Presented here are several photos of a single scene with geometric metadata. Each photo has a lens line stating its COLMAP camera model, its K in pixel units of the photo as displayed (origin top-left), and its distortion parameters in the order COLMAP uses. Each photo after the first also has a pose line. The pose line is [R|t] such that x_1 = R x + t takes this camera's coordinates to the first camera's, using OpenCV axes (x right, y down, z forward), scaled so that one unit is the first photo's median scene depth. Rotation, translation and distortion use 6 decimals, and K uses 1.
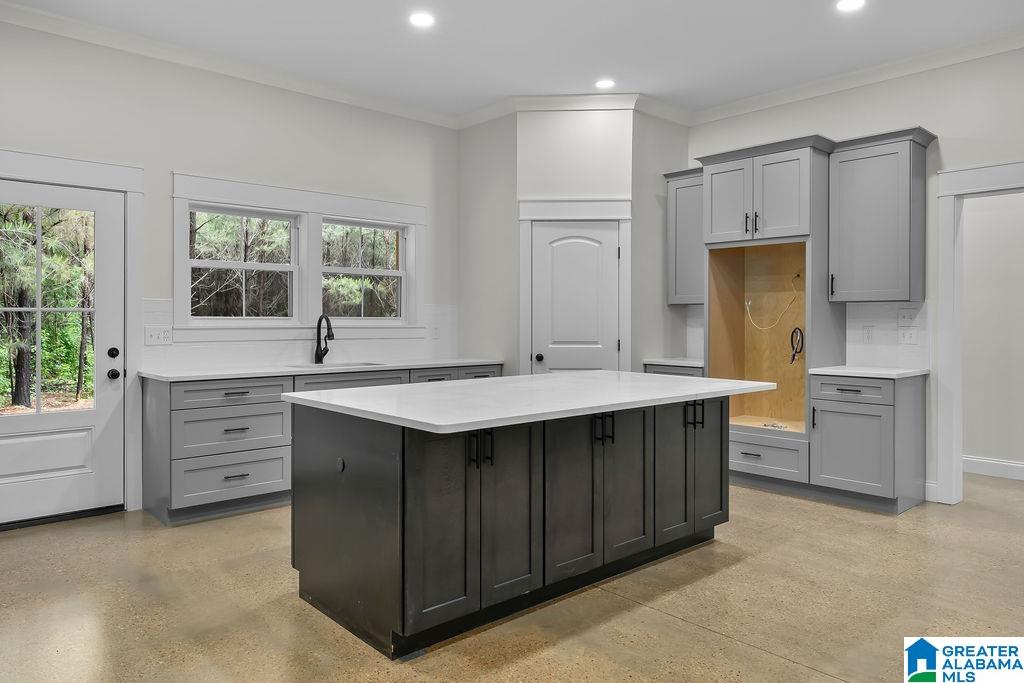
lens RADIAL K [[692.2, 0, 513.3], [0, 692.2, 320.3], [0, 0, 1]] dist [0.005207, 0.001041]
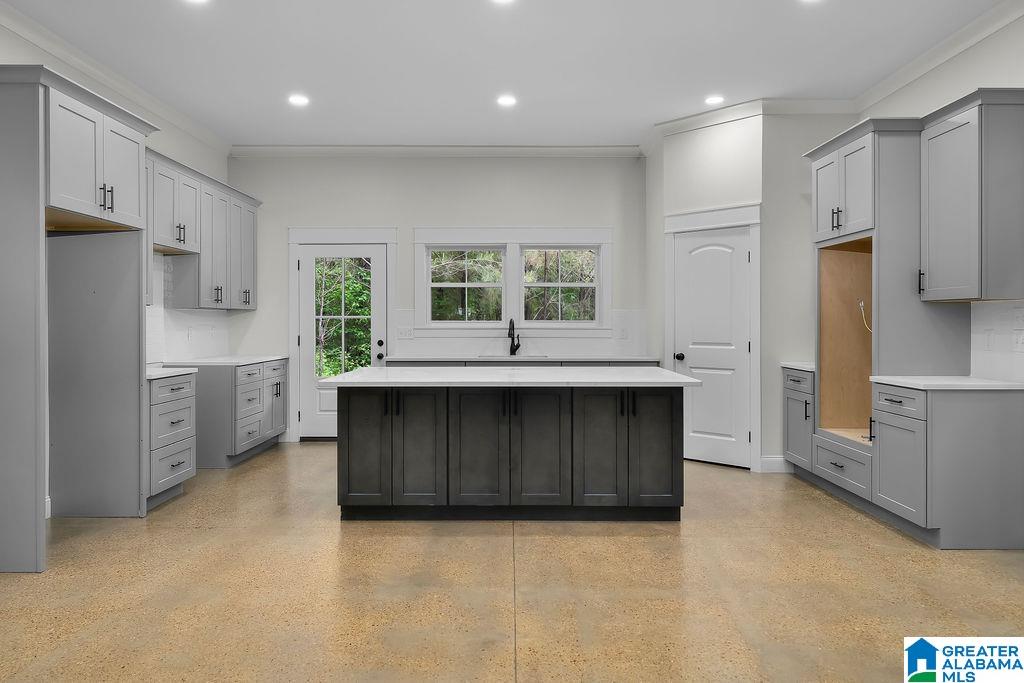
lens RADIAL K [[684.3, 0, 509.2], [0, 684.3, 324.2], [0, 0, 1]] dist [0.003128, 0.000074]
pose [[0.738156, 0.000306, -0.674630, 0.651944], [0.000365, 1.000000, 0.000853, 0.001131], [0.674630, -0.000876, 0.738156, 0.014164]]
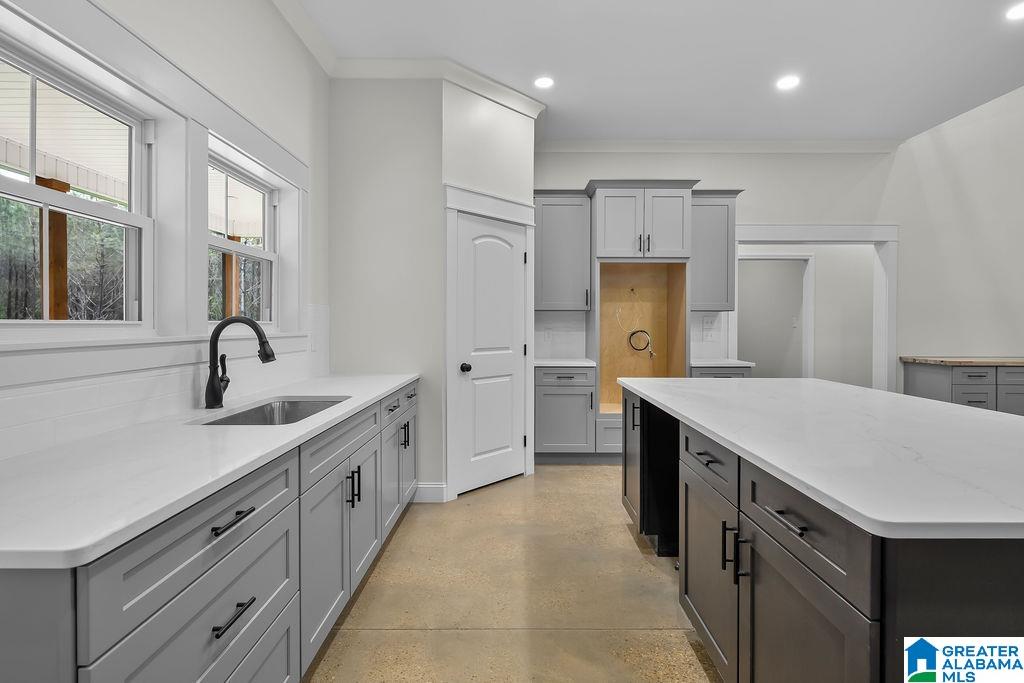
lens RADIAL K [[478.6, 0, 514.4], [0, 478.6, 326.7], [0, 0, 1]] dist [0.000903, 0.000138]
pose [[0.676180, -0.005755, 0.736714, -0.421693], [0.000464, 0.999973, 0.007386, -0.003155], [-0.736736, -0.004653, 0.676165, 0.615665]]
